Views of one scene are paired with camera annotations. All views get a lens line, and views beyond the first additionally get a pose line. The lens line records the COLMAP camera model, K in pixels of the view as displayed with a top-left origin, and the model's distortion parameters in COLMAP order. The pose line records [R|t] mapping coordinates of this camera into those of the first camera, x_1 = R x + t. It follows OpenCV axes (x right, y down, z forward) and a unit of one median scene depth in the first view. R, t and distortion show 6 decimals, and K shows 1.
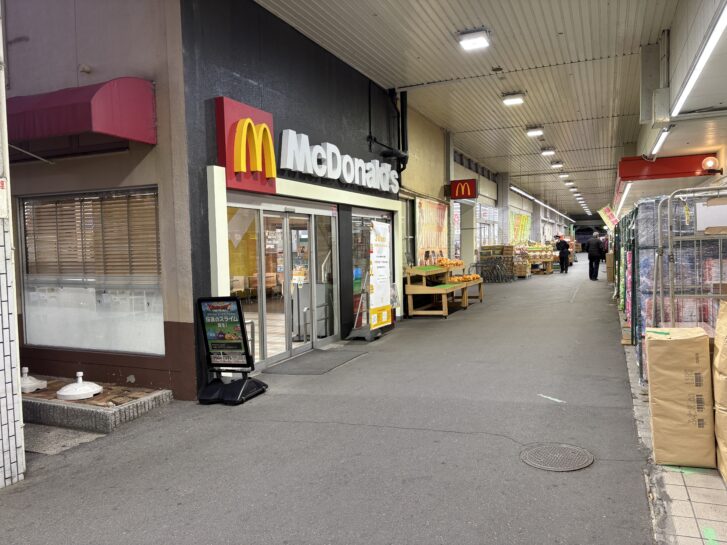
lens RADIAL K [[550.5, 0, 363.4], [0, 550.5, 278.8], [0, 0, 1]] dist [0.033362, -0.026827]
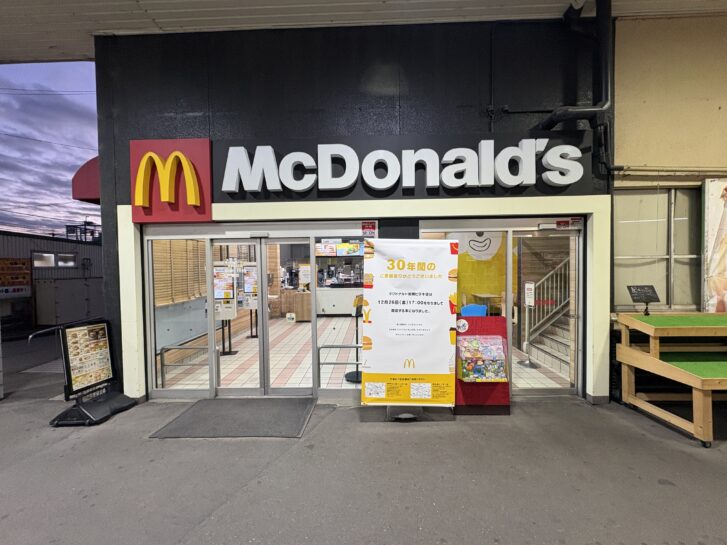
lens RADIAL K [[291.1, 0, 367.5], [0, 291.1, 272.6], [0, 0, 1]] dist [-0.003281, 0.000904]
pose [[0.378311, 0.032690, -0.925101, 0.292174], [-0.049651, 0.998654, 0.014985, -0.061649], [0.924346, 0.040264, 0.379425, 0.761546]]
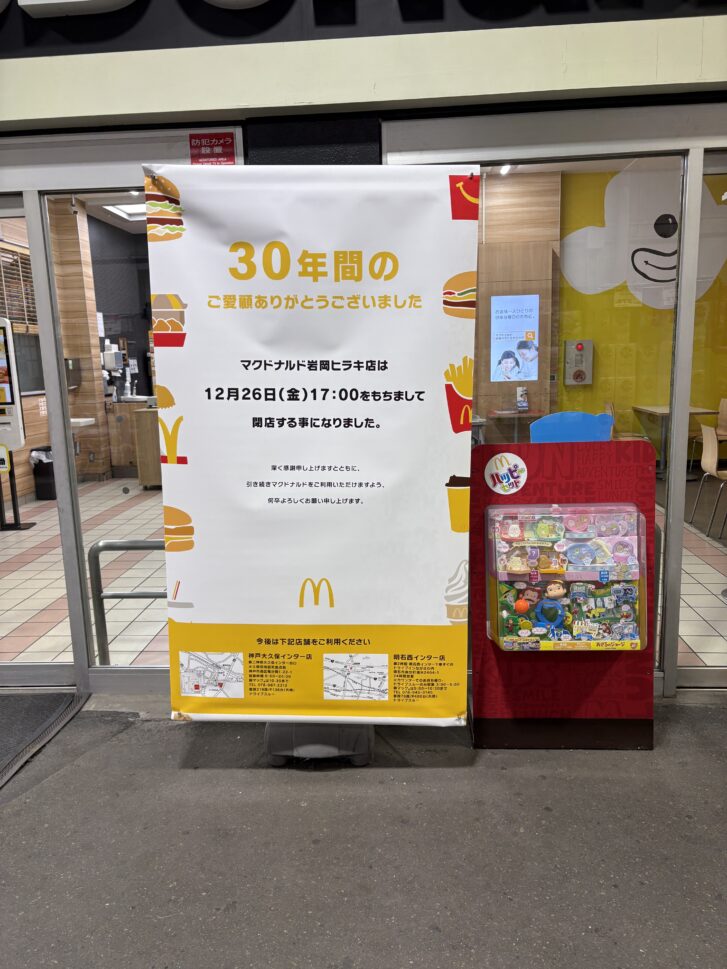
lens RADIAL K [[733.7, 0, 379.1], [0, 733.7, 491.9], [0, 0, 1]] dist [0.033362, -0.026827]
pose [[0.342627, 0.175063, -0.923017, 0.250644], [-0.034108, 0.984155, 0.173998, -0.038439], [0.938852, -0.028135, 0.343169, 0.859335]]
